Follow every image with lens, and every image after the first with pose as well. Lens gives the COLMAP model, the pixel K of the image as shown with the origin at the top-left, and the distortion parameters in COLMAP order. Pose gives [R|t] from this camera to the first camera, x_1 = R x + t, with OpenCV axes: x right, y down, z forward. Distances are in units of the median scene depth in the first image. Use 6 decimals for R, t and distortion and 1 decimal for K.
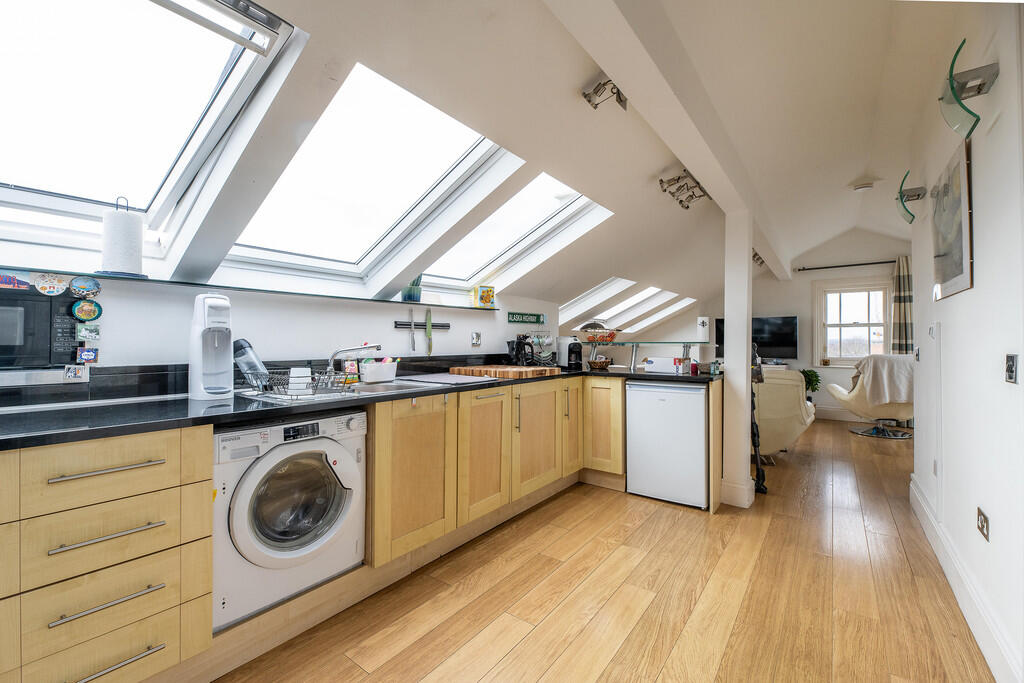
lens RADIAL K [[431.9, 0, 508.8], [0, 431.9, 340.9], [0, 0, 1]] dist [0.000007, -0.000083]
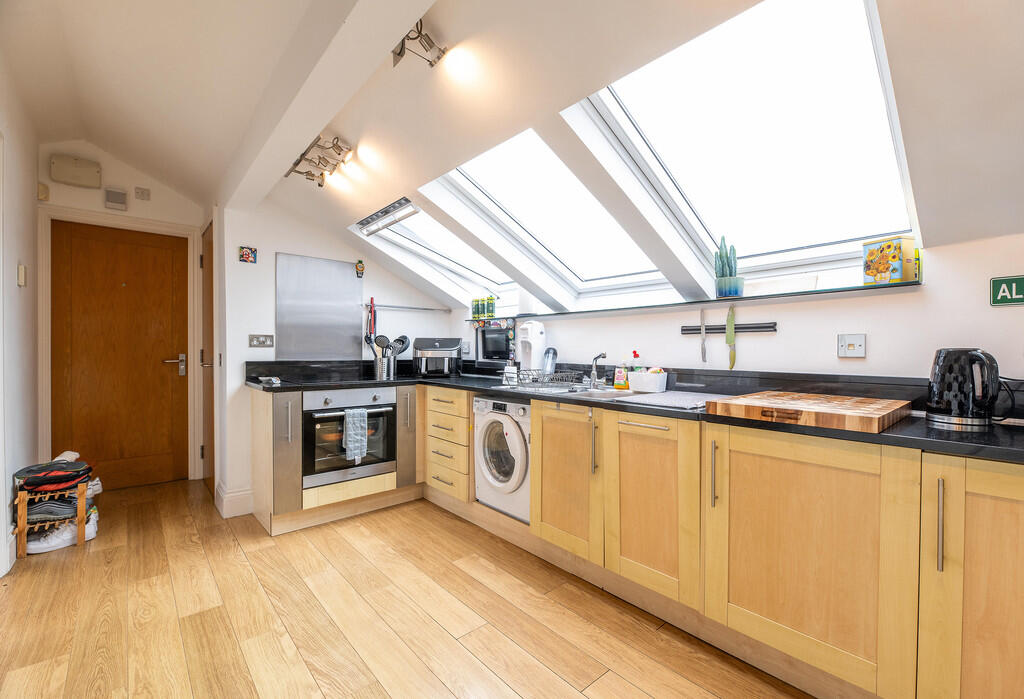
lens RADIAL K [[420.8, 0, 515.3], [0, 420.8, 346.5], [0, 0, 1]] dist [-0.001079, -0.000552]
pose [[-0.183411, -0.003516, -0.983030, 0.783105], [0.001441, 0.999992, -0.003846, -0.002612], [0.983035, -0.002122, -0.183405, 1.042544]]
